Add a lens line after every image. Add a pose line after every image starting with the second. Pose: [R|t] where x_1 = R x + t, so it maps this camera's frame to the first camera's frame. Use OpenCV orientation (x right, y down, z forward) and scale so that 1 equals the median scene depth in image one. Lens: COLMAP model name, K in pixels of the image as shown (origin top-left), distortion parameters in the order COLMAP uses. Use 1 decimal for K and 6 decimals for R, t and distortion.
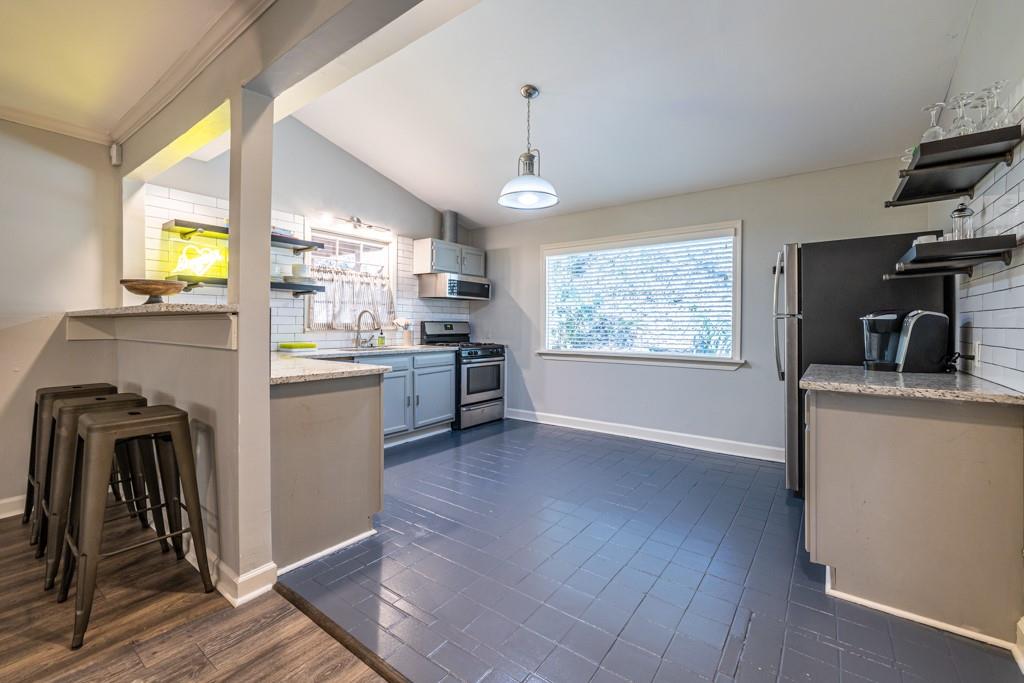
lens RADIAL K [[437.8, 0, 503.7], [0, 437.8, 326.9], [0, 0, 1]] dist [-0.000173, 0.000099]
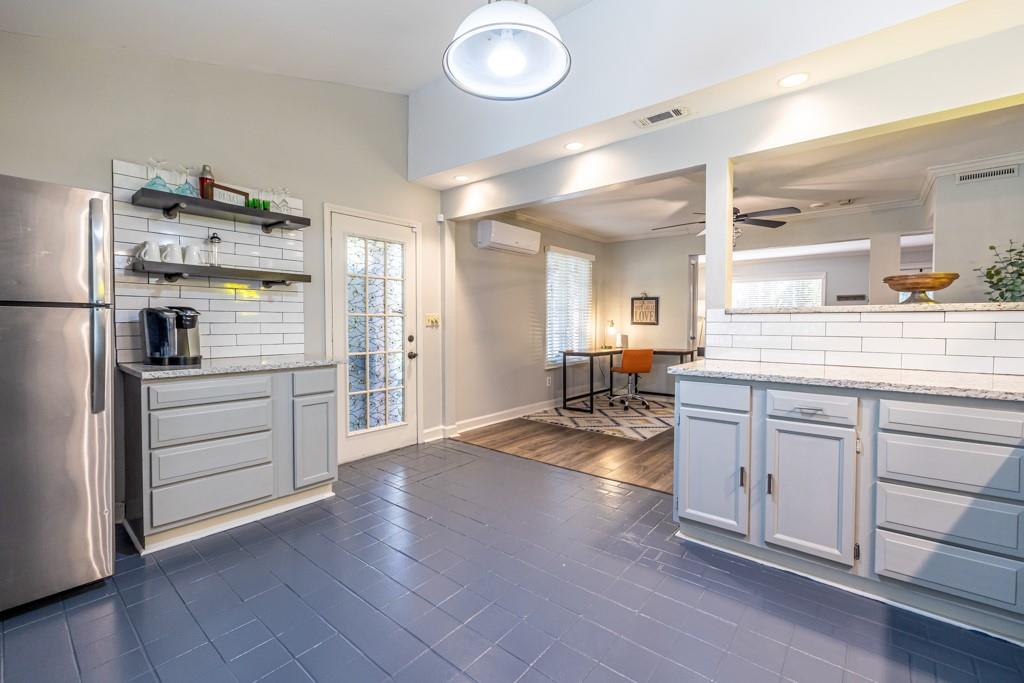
lens RADIAL K [[449.6, 0, 510.5], [0, 449.6, 332.6], [0, 0, 1]] dist [0.002517, 0.000271]
pose [[-0.999213, -0.004194, 0.039455, 0.026816], [-0.003114, 0.999620, 0.027395, -0.004949], [-0.039555, 0.027251, -0.998846, 1.265125]]
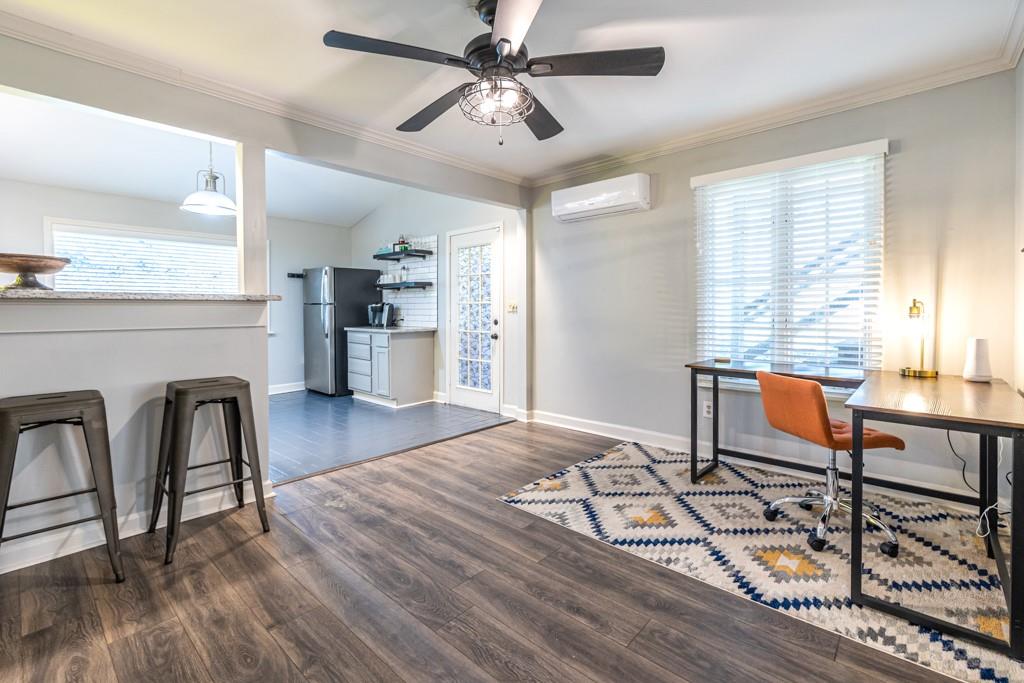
lens RADIAL K [[455.9, 0, 510.3], [0, 455.9, 312.9], [0, 0, 1]] dist [0.001777, 0.000294]
pose [[0.093105, -0.011522, 0.995590, -0.979151], [0.010659, 0.999887, 0.010575, 0.000497], [-0.995599, 0.009627, 0.093217, 0.020272]]
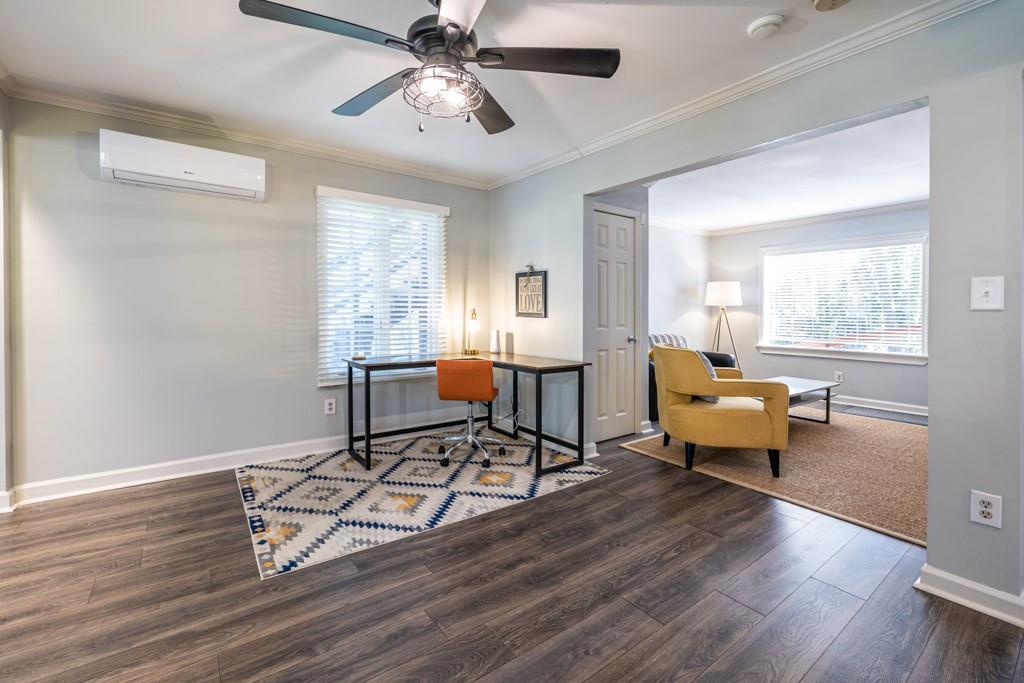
lens RADIAL K [[436.9, 0, 505.3], [0, 436.9, 307.9], [0, 0, 1]] dist [0.001780, 0.000128]
pose [[-0.958109, -0.007641, 0.286302, -0.662886], [-0.011212, 0.999878, -0.010833, 0.002116], [-0.286184, -0.013589, -0.958078, 0.503665]]
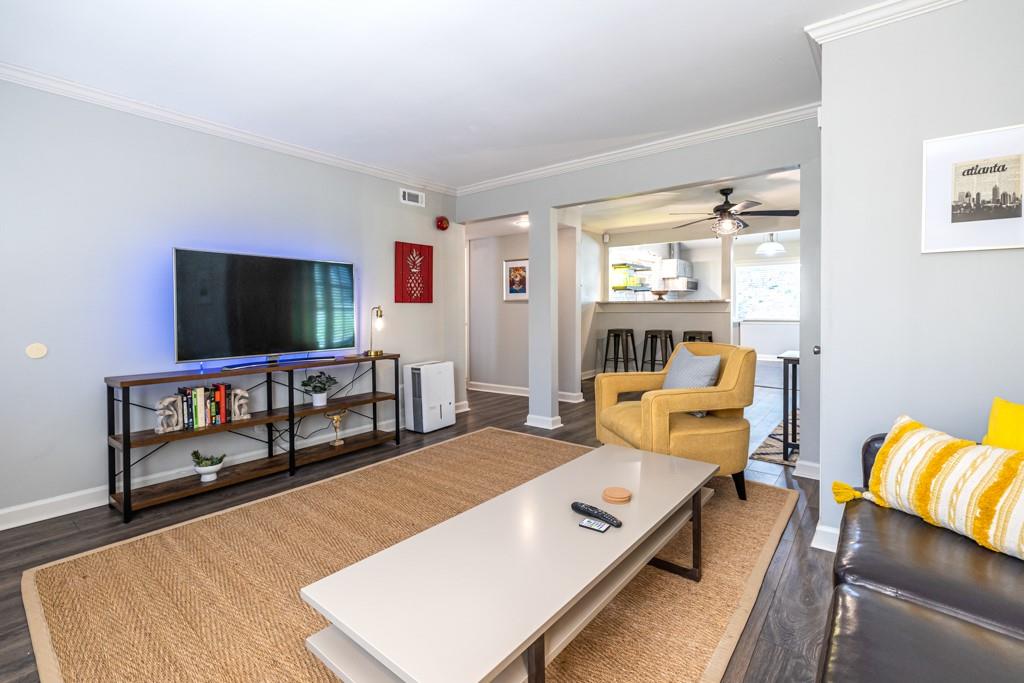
lens RADIAL K [[455.9, 0, 510.3], [0, 455.9, 312.9], [0, 0, 1]] dist [0.001777, 0.000294]
pose [[0.999387, -0.009174, -0.033775, -1.053457], [0.009517, 0.999905, 0.010018, 0.000365], [0.033680, -0.010333, 0.999379, -1.263008]]
